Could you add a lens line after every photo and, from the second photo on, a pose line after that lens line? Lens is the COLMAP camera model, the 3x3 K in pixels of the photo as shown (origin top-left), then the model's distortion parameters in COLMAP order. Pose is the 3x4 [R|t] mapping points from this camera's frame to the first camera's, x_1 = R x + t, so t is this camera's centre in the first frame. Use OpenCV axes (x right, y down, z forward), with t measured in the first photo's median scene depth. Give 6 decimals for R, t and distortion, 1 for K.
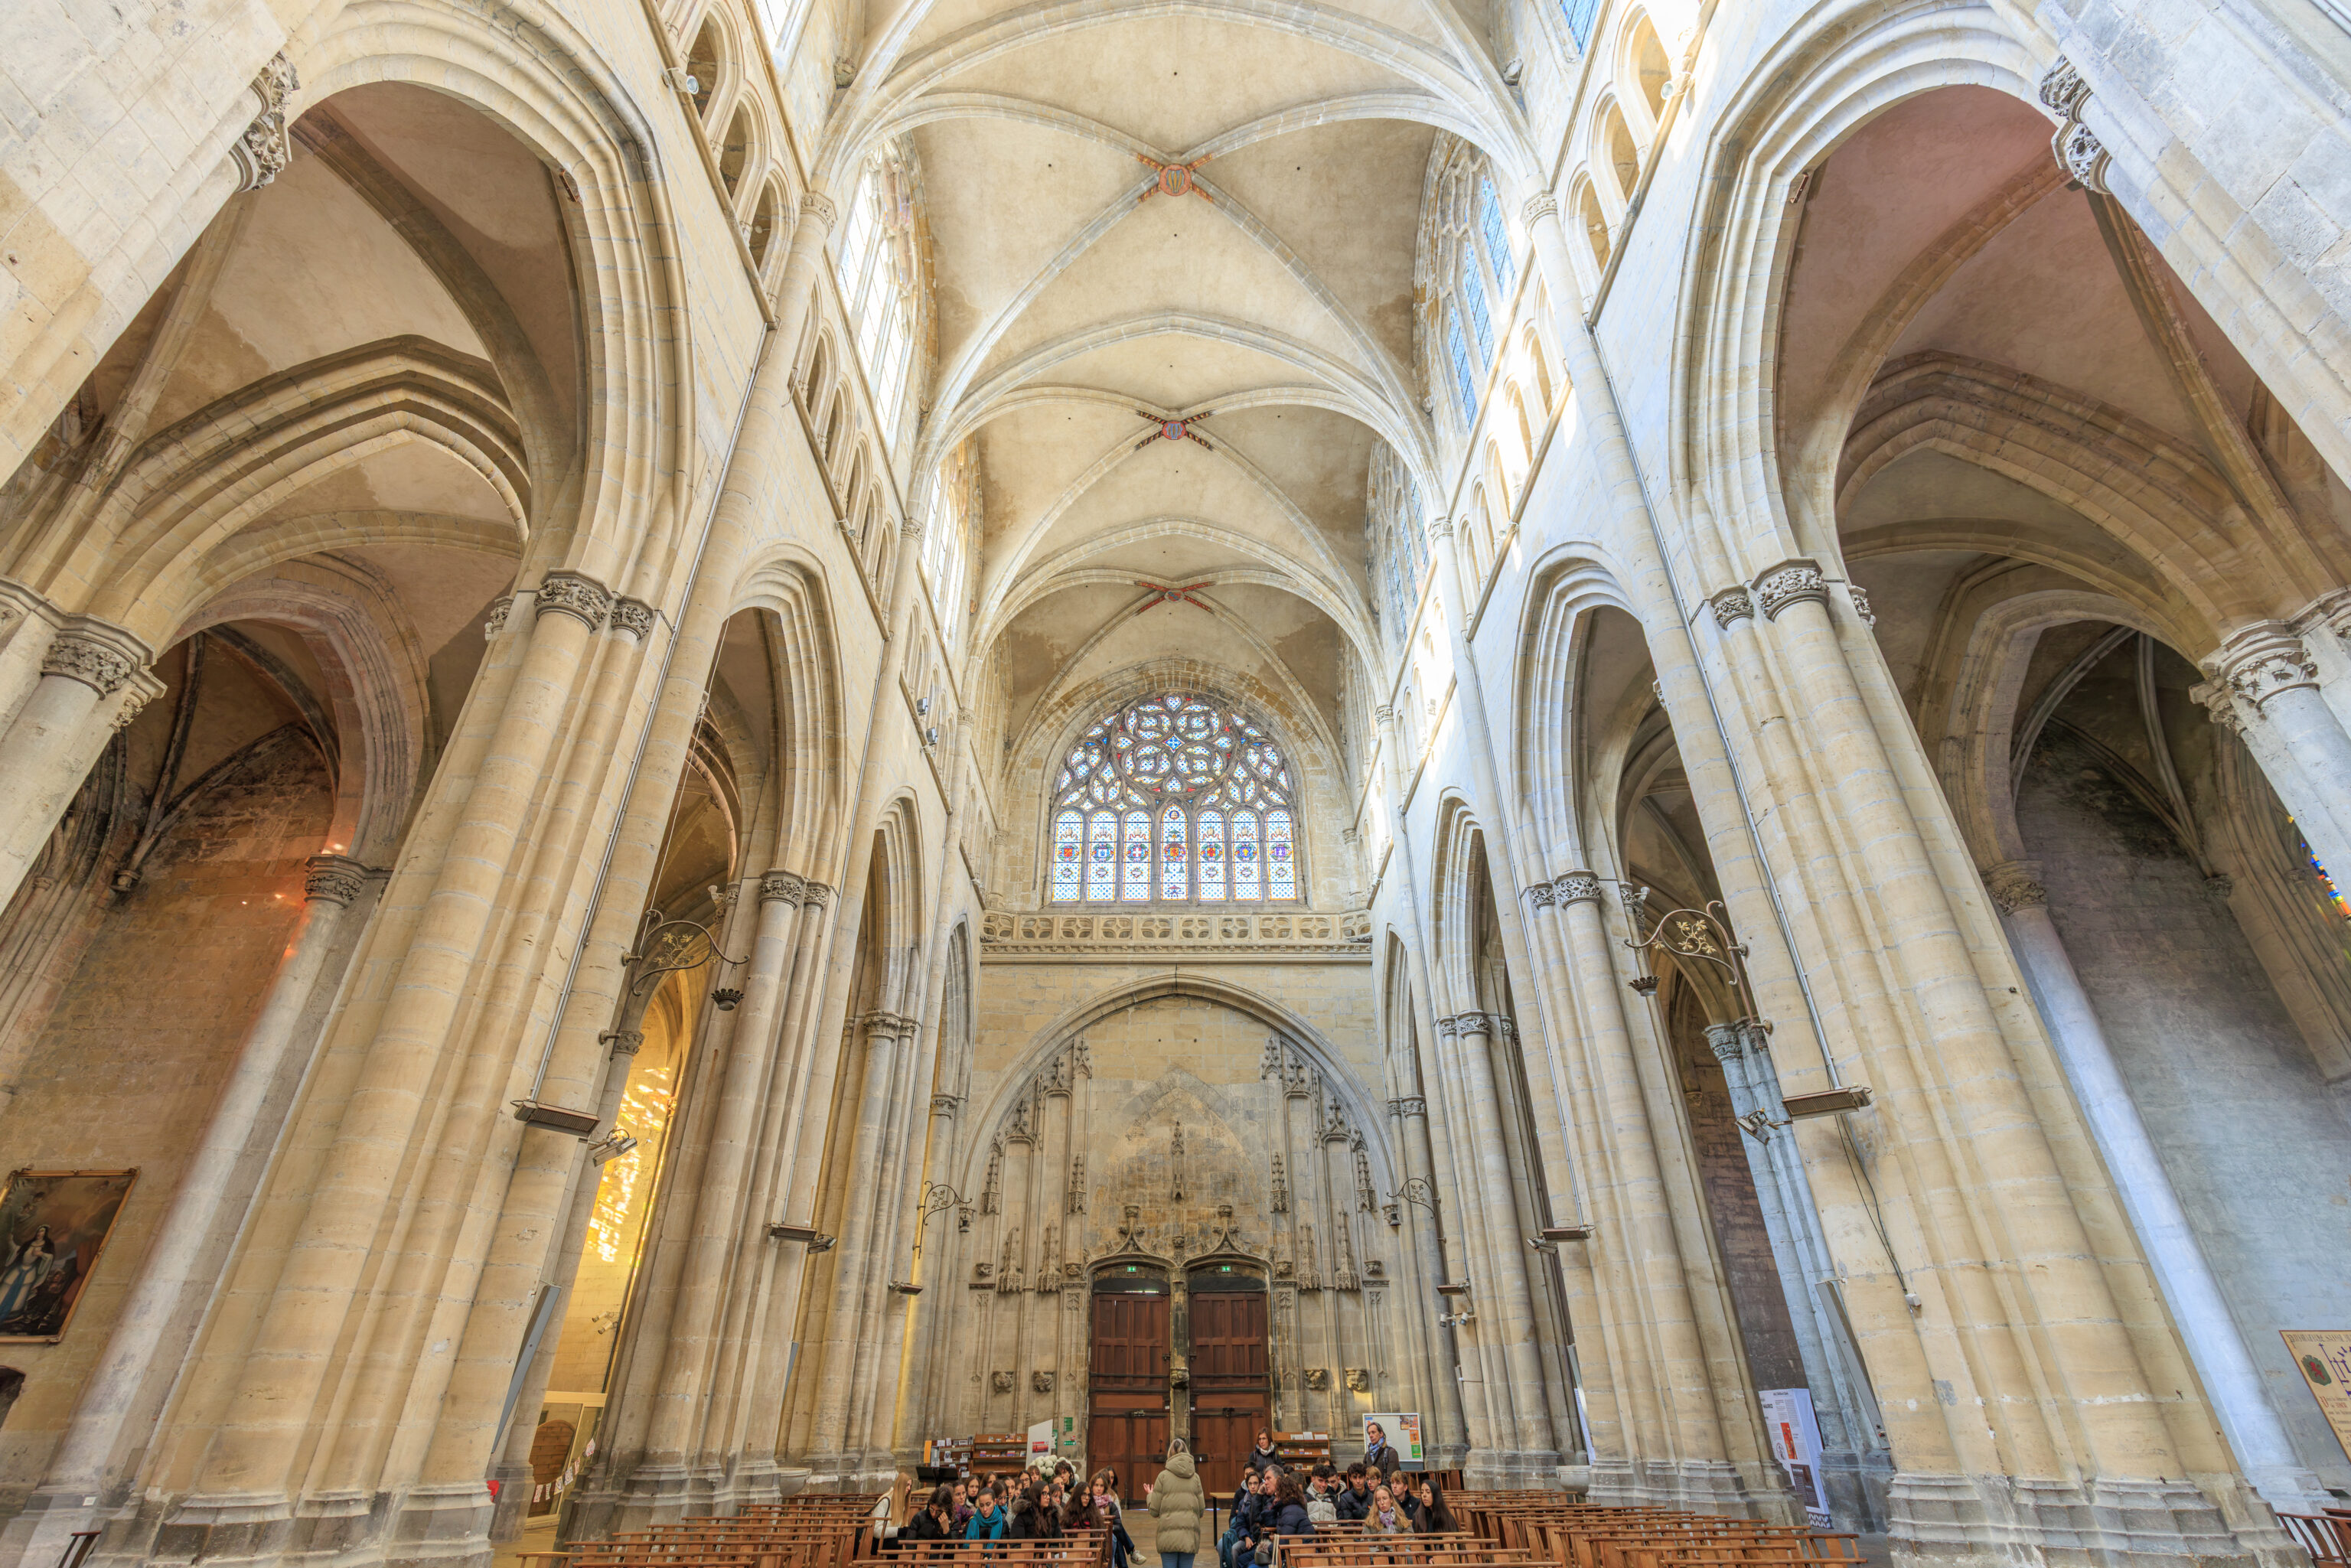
lens RADIAL K [[1059.7, 0, 1179.5], [0, 1059.7, 793.4], [0, 0, 1]] dist [0.007867, -0.001803]
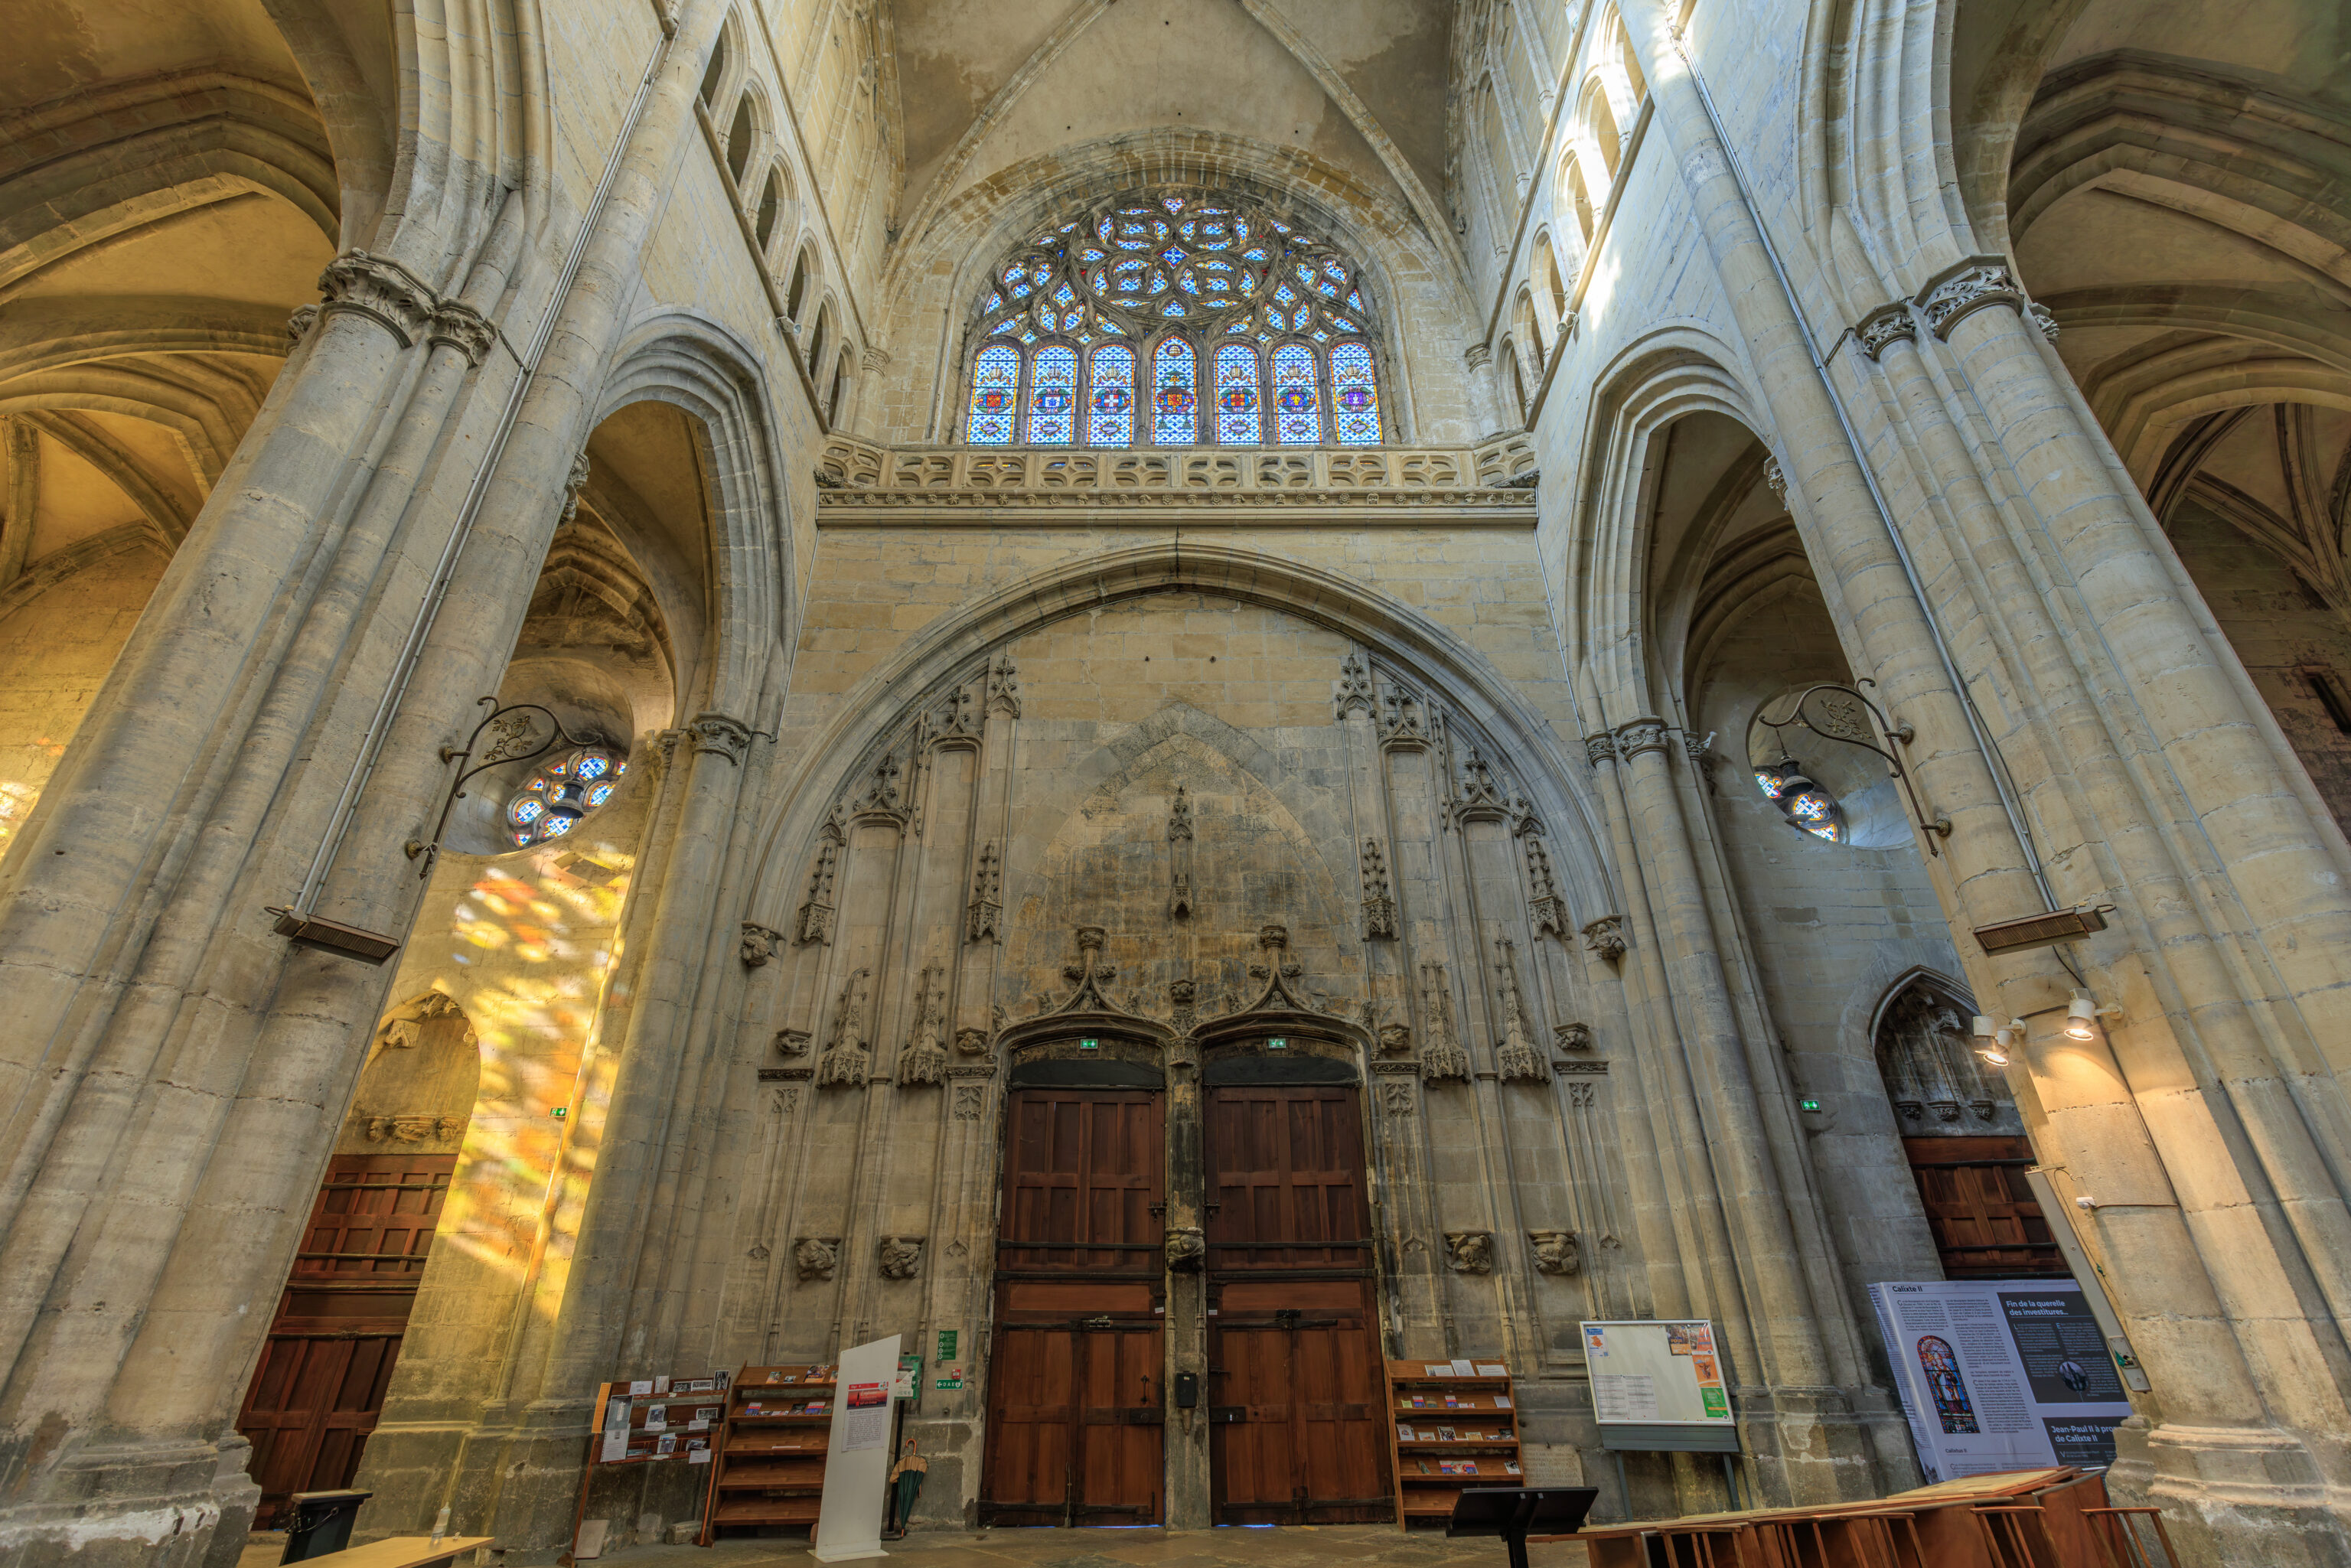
lens RADIAL K [[1059.7, 0, 1186.8], [0, 1059.7, 788.1], [0, 0, 1]] dist [0.007867, -0.001803]
pose [[0.999975, 0.001251, 0.007018, -0.002129], [-0.001613, 0.998656, 0.051799, 0.264817], [-0.006943, -0.051809, 0.998633, 0.444554]]
